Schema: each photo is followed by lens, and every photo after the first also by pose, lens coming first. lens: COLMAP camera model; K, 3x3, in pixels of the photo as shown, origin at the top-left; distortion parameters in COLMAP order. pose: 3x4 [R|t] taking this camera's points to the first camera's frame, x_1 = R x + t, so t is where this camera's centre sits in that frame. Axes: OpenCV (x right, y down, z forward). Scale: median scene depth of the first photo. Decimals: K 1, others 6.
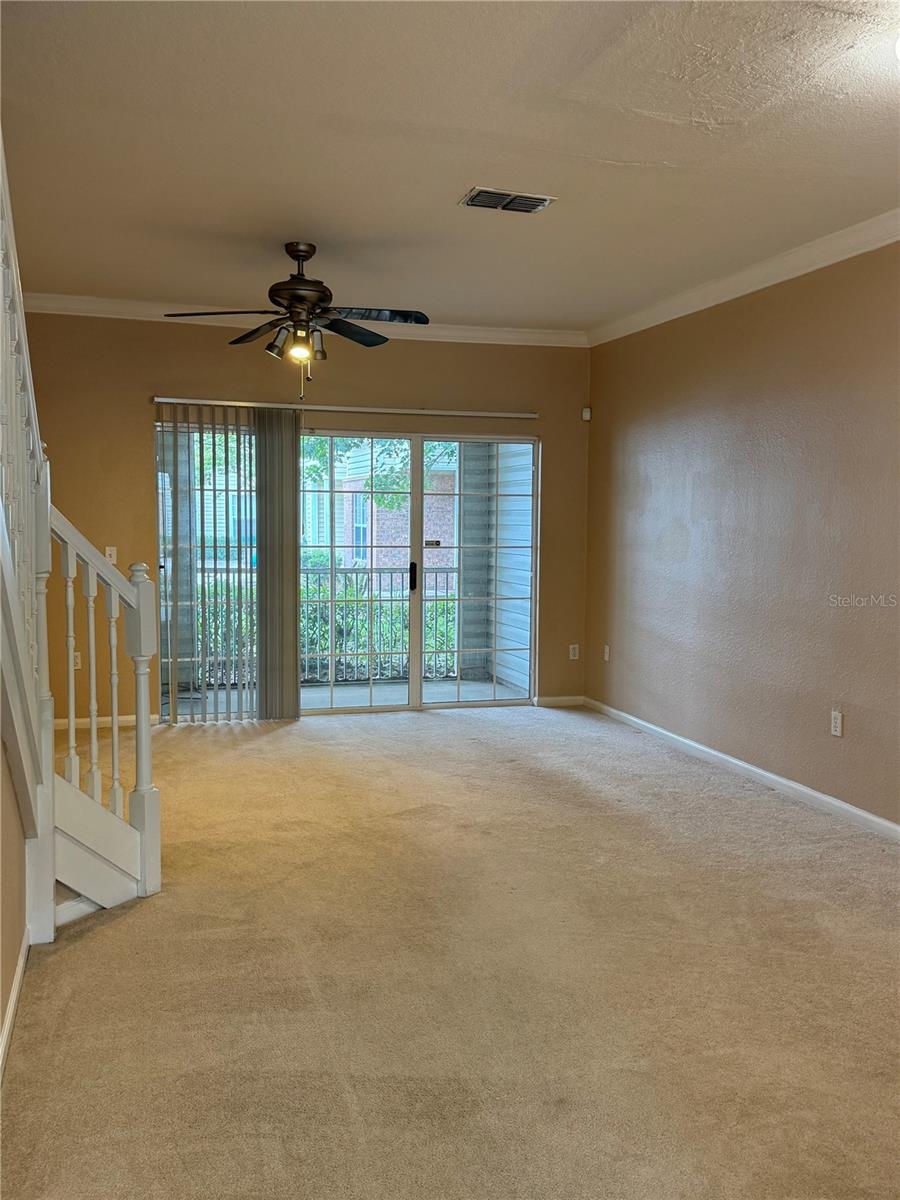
lens RADIAL K [[1070.4, 0, 450.0], [0, 1070.4, 600.0], [0, 0, 1]] dist [0.135790, -0.296931]
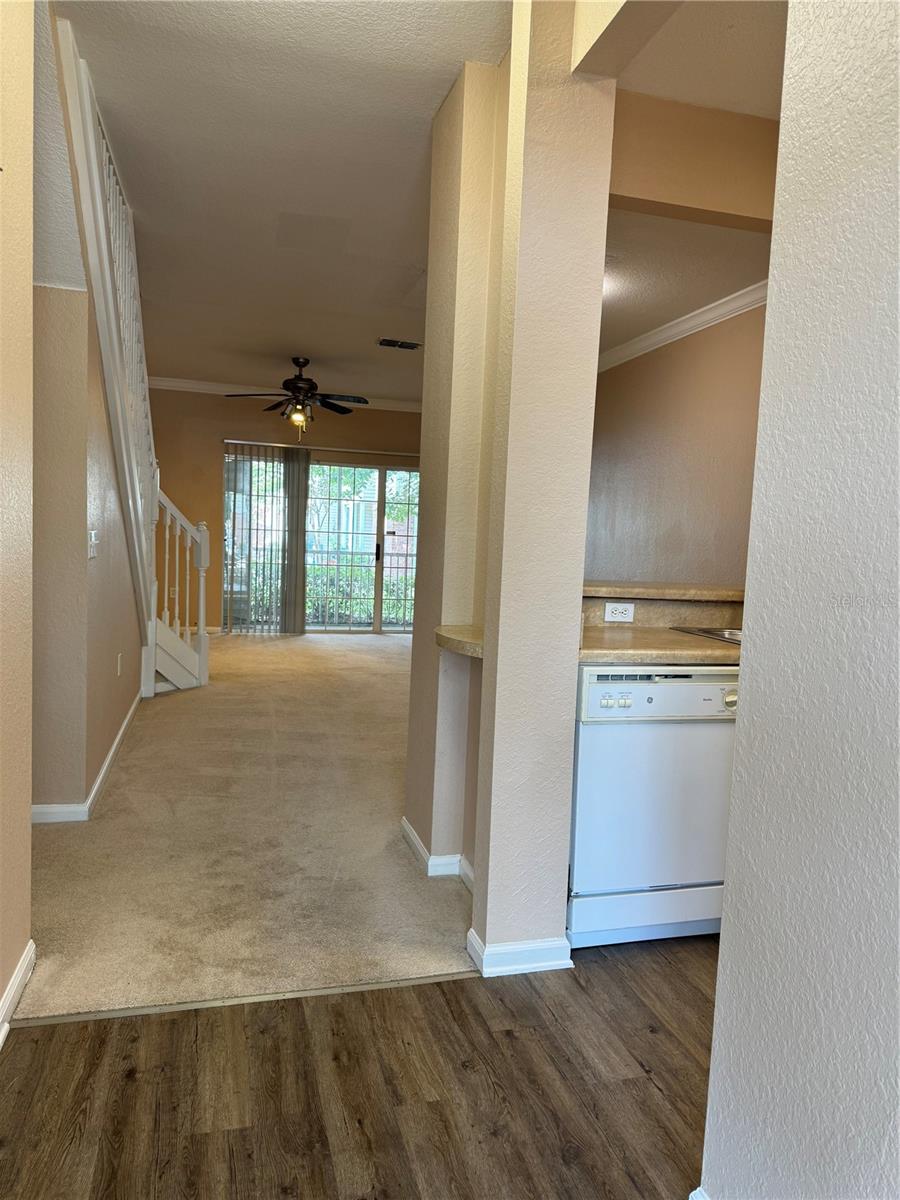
lens RADIAL K [[828.8, 0, 450.0], [0, 828.8, 600.0], [0, 0, 1]] dist [0.073061, -0.001109]
pose [[0.999212, 0.033475, -0.021321, 0.123095], [-0.033502, 0.999438, -0.000910, 0.056548], [0.021278, 0.001624, 0.999772, -0.316804]]
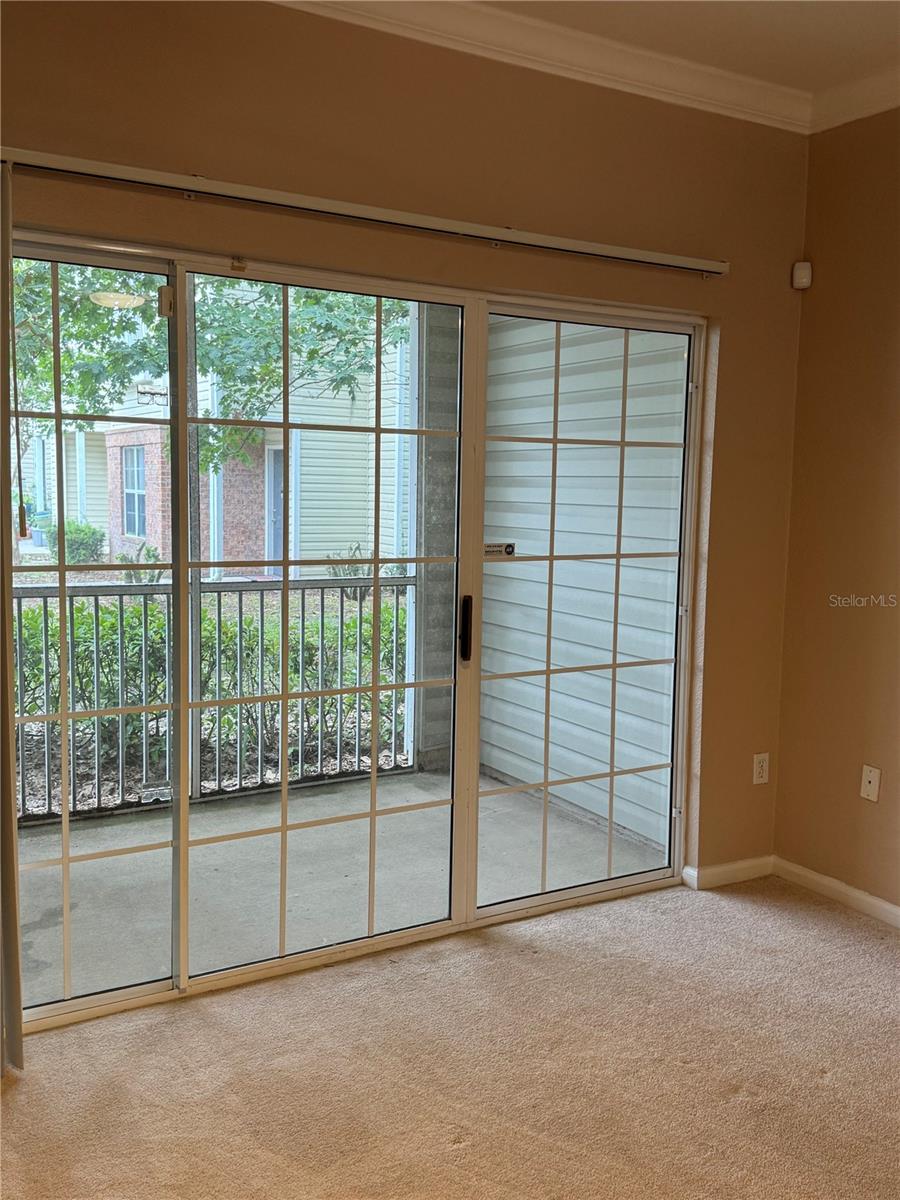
lens RADIAL K [[1070.4, 0, 450.0], [0, 1070.4, 600.0], [0, 0, 1]] dist [0.135790, -0.296931]
pose [[0.971378, -0.015803, 0.237012, -0.166328], [0.008212, 0.999422, 0.032981, -0.055356], [-0.237396, -0.030090, 0.970947, 0.674943]]
